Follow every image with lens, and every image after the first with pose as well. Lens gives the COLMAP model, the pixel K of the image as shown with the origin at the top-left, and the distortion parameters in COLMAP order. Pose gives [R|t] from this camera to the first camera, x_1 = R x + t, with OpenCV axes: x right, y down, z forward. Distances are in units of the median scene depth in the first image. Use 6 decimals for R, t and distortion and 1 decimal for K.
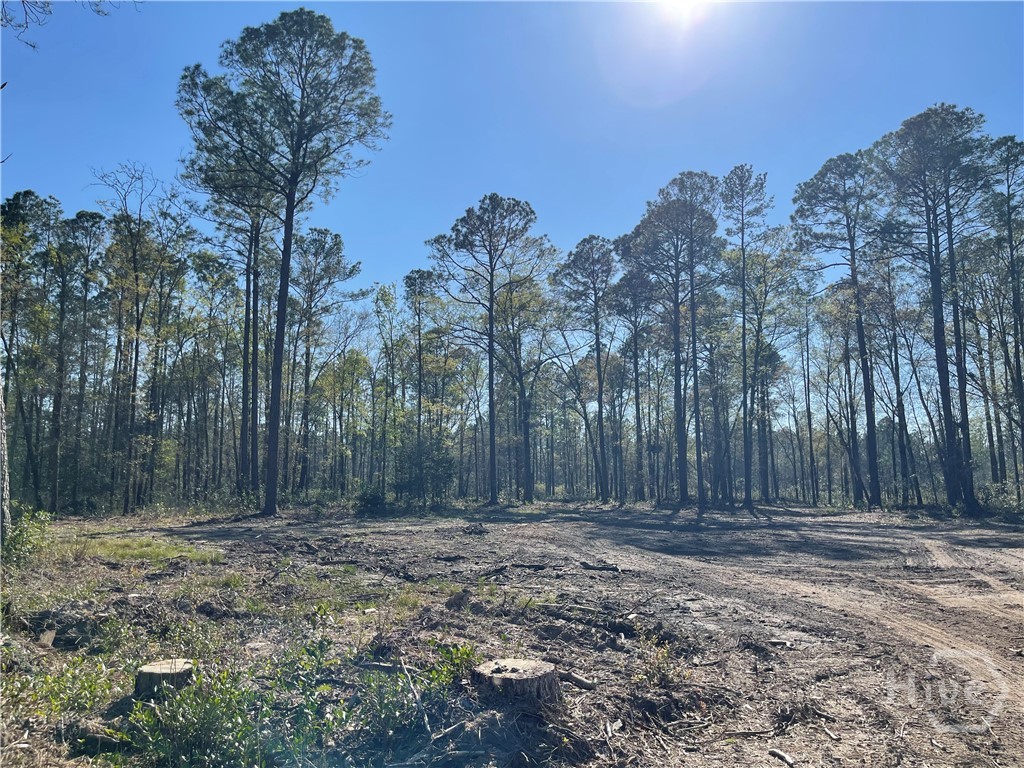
lens RADIAL K [[746.6, 0, 514.8], [0, 746.6, 385.5], [0, 0, 1]] dist [0.059872, -0.076422]
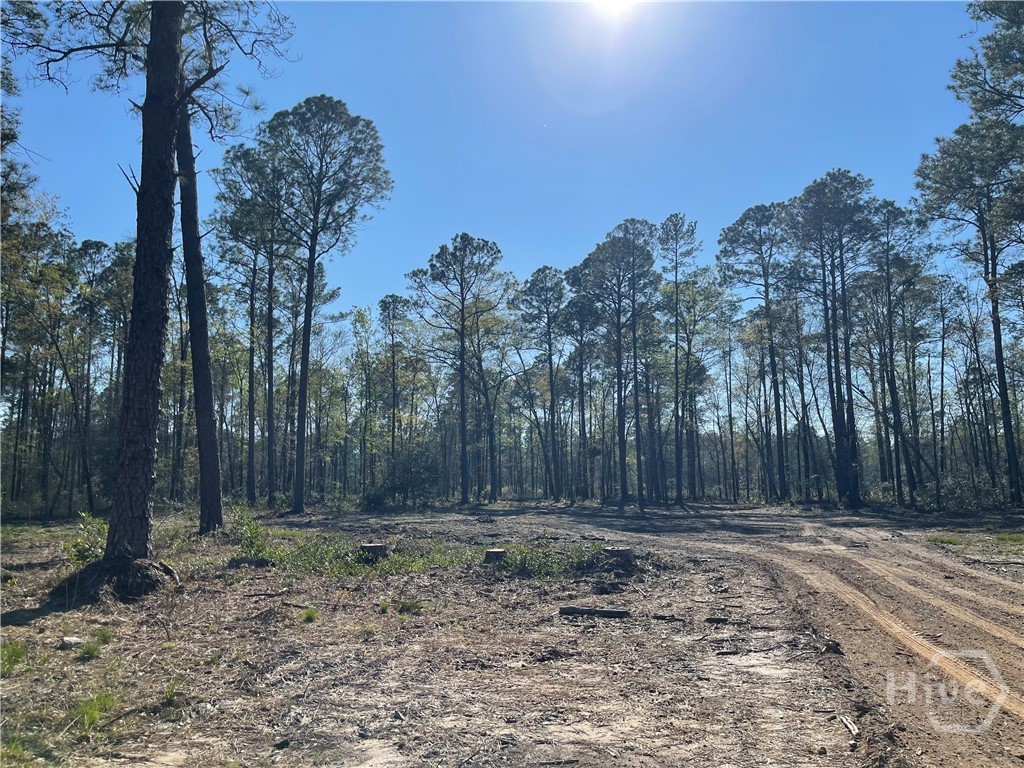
lens RADIAL K [[766.2, 0, 503.7], [0, 766.2, 392.2], [0, 0, 1]] dist [0.067710, -0.094272]
pose [[0.996657, 0.002774, 0.081648, -0.062025], [-0.003643, 0.999938, 0.010496, -0.024237], [-0.081614, -0.010758, 0.996606, -0.176115]]
